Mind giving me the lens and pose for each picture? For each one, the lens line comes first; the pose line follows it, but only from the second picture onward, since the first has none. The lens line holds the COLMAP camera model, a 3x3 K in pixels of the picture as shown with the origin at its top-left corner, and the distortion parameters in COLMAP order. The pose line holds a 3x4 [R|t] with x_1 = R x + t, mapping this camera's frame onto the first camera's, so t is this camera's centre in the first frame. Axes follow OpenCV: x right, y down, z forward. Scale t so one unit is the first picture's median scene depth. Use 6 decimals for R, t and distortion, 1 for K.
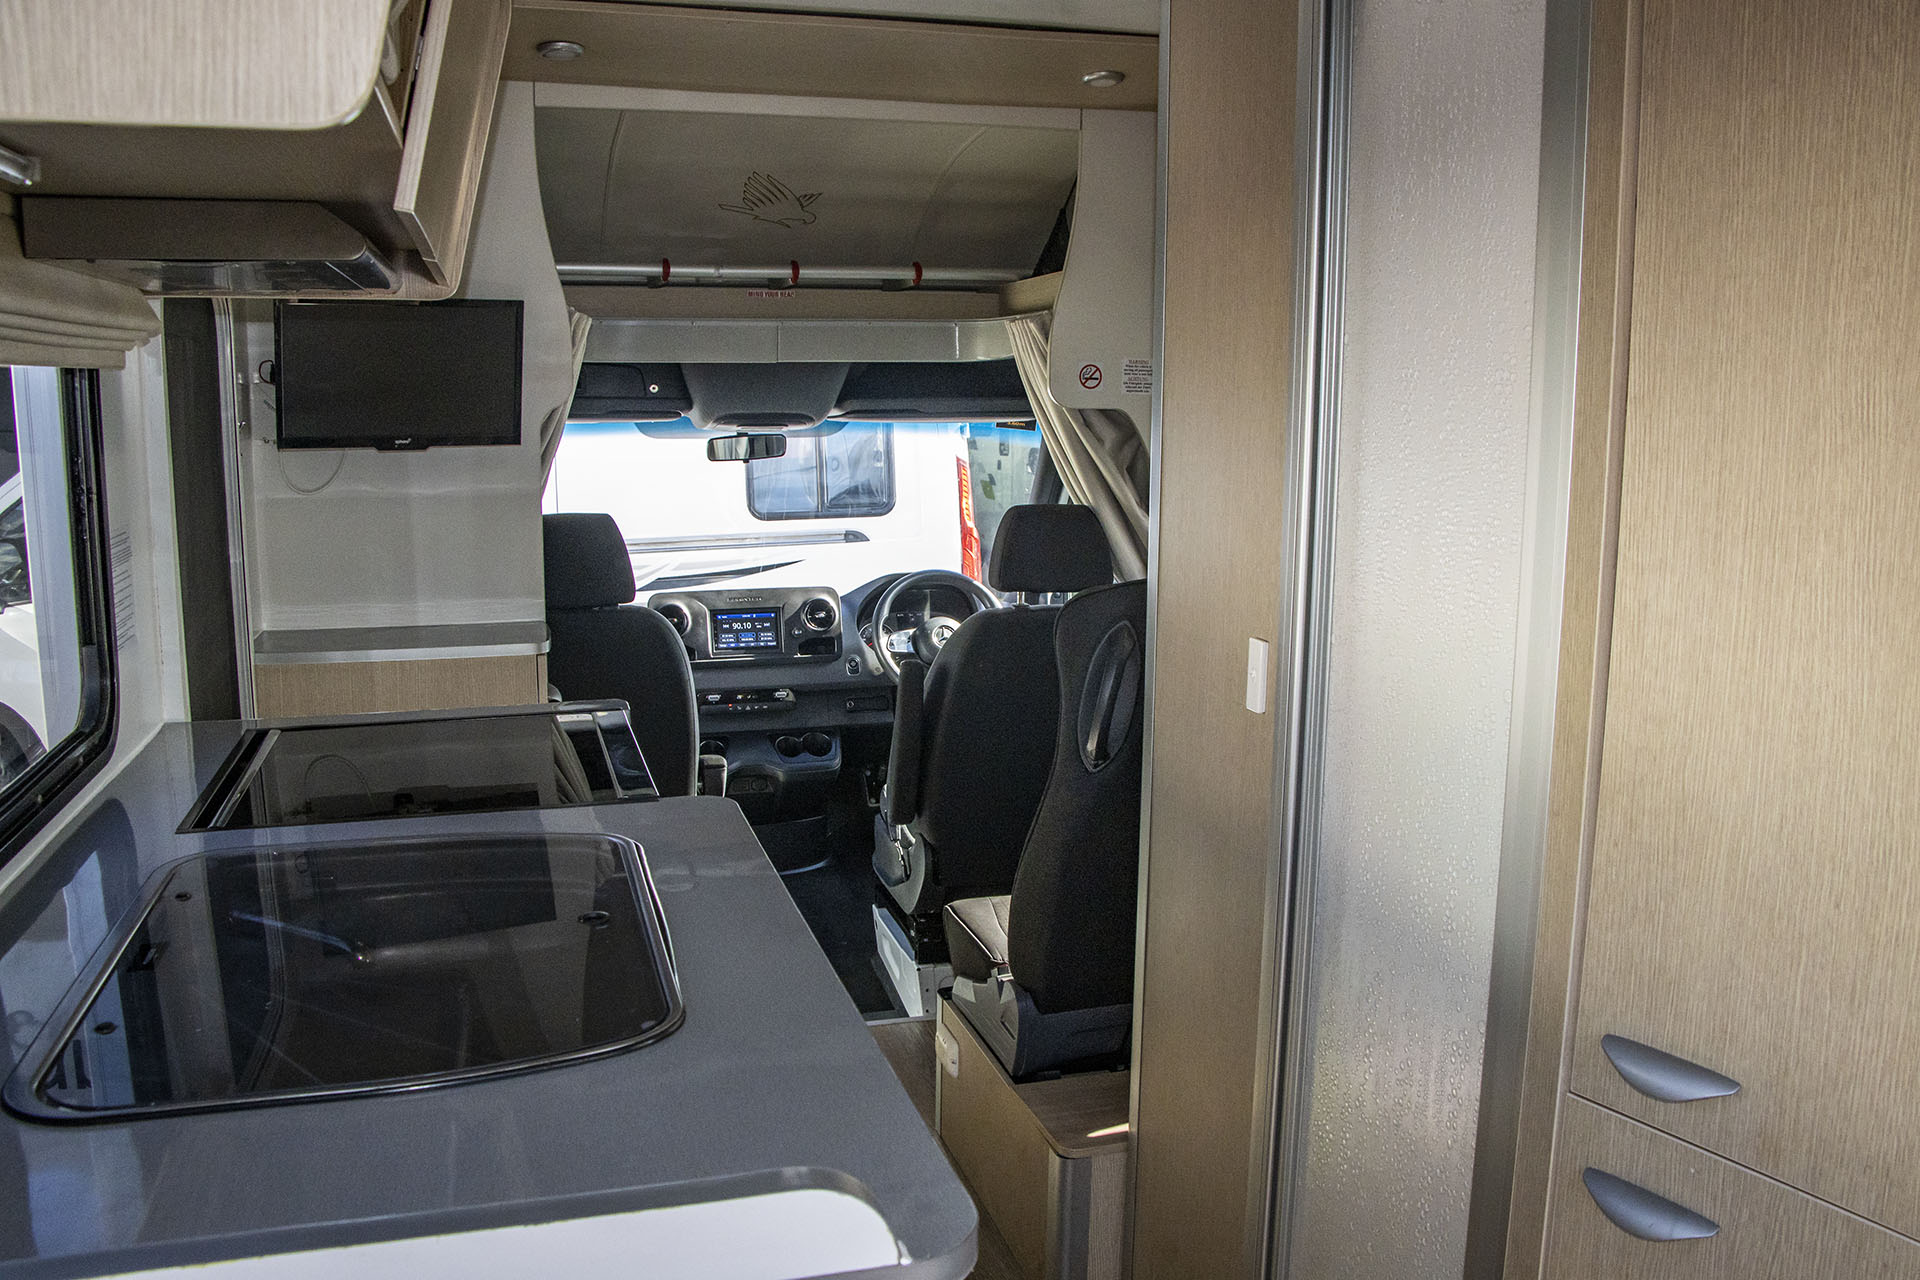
lens RADIAL K [[1585.8, 0, 969.7], [0, 1585.8, 667.6], [0, 0, 1]] dist [-0.186614, 0.156118]
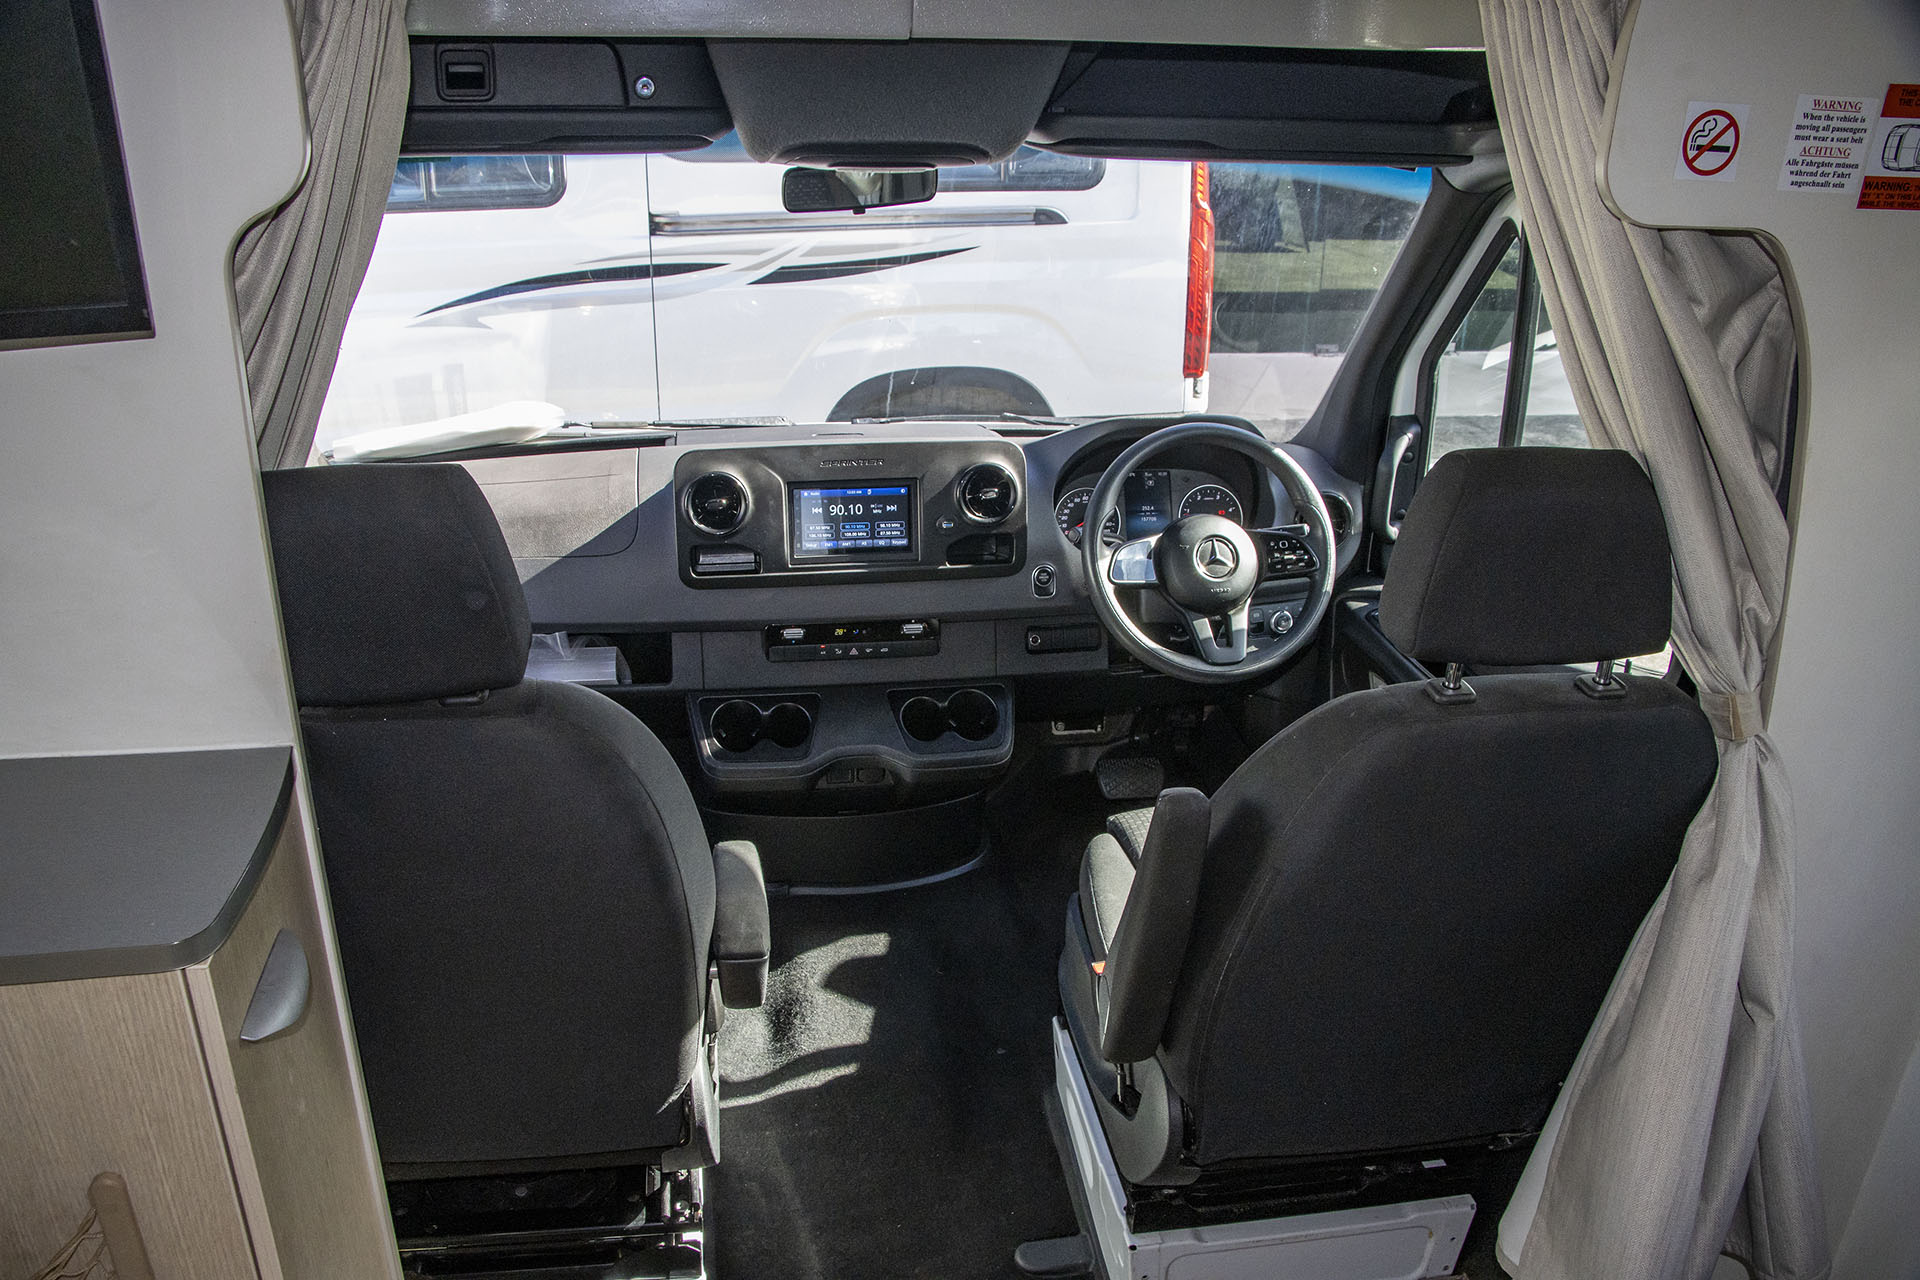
lens RADIAL K [[1585.8, 0, 969.7], [0, 1585.8, 667.6], [0, 0, 1]] dist [-0.186614, 0.156118]
pose [[0.992830, 0.068103, -0.098236, -0.043262], [-0.042047, 0.968278, 0.246313, -0.110849], [0.111894, -0.240417, 0.964199, 0.458635]]
